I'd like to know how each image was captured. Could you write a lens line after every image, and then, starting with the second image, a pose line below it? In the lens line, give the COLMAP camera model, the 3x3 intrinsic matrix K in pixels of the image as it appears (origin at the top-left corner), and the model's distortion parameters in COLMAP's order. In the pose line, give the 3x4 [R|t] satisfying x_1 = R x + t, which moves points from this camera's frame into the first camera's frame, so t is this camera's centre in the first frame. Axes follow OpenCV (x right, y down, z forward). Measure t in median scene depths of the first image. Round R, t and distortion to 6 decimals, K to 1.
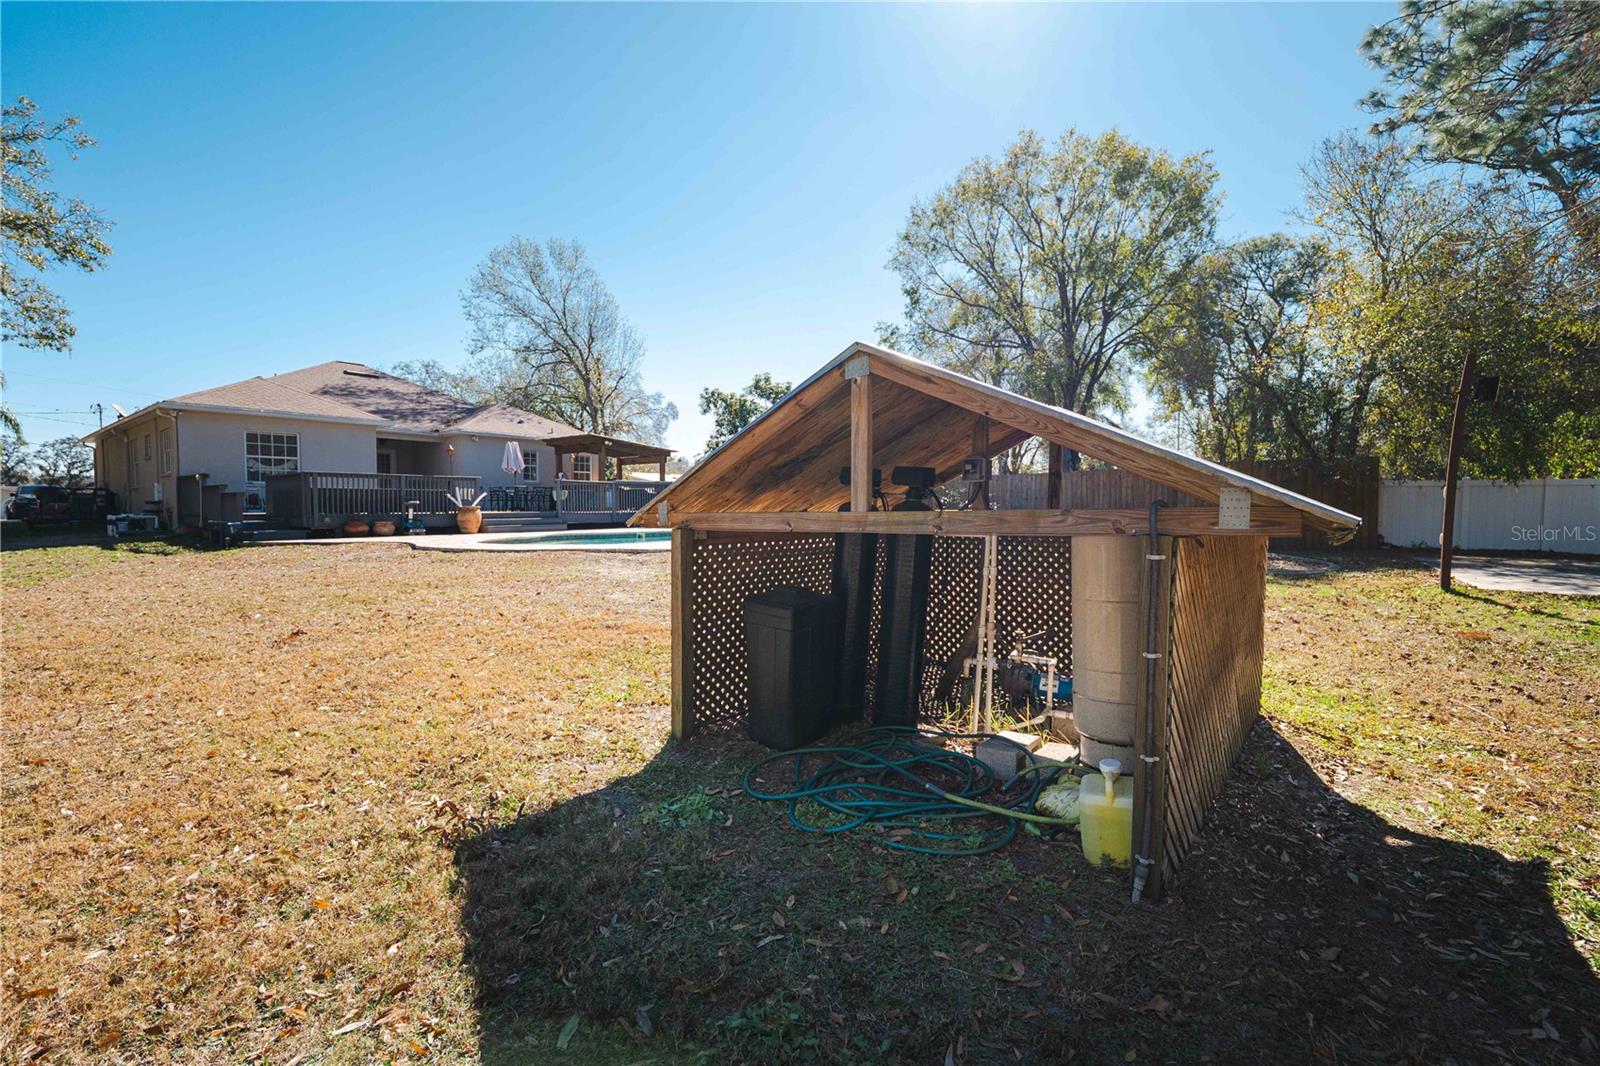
lens RADIAL K [[663.9, 0, 793.5], [0, 663.9, 536.6], [0, 0, 1]] dist [-0.017852, 0.001558]
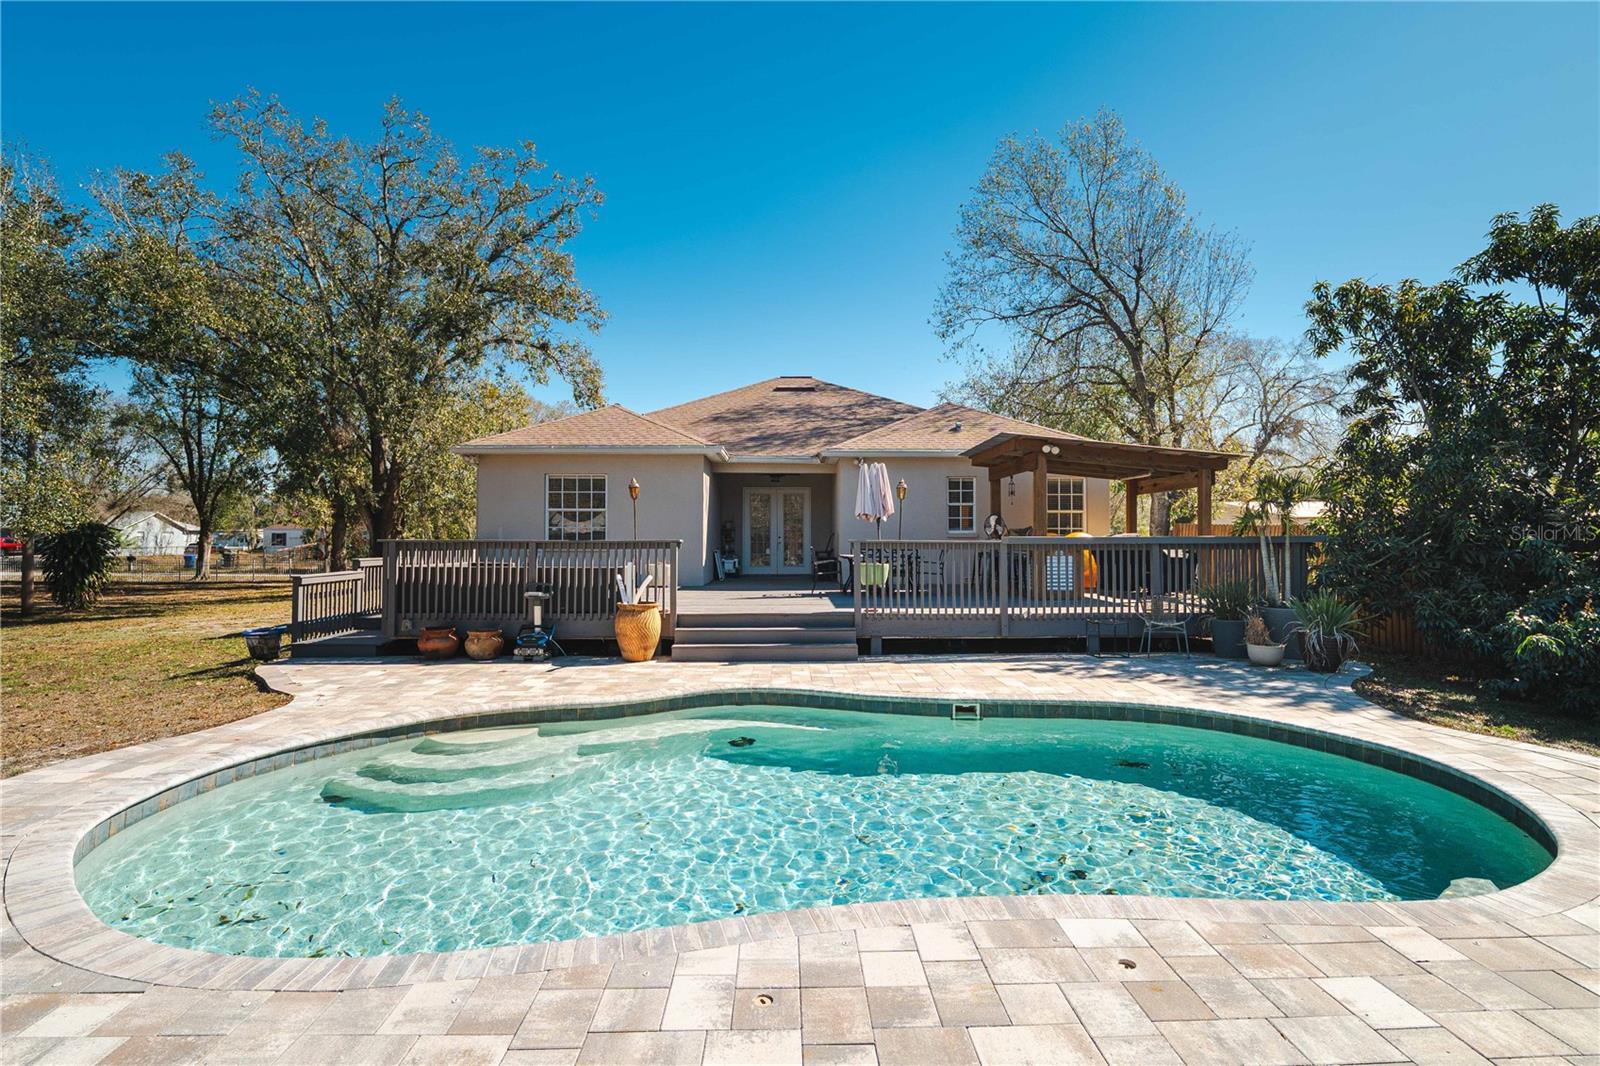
lens RADIAL K [[752.3, 0, 796.2], [0, 752.3, 537.8], [0, 0, 1]] dist [-0.028615, -0.000540]
pose [[0.630097, -0.001853, -0.776514, 0.006755], [-0.035579, 0.998878, -0.031254, -0.053972], [0.775701, 0.047321, 0.629324, 0.496766]]
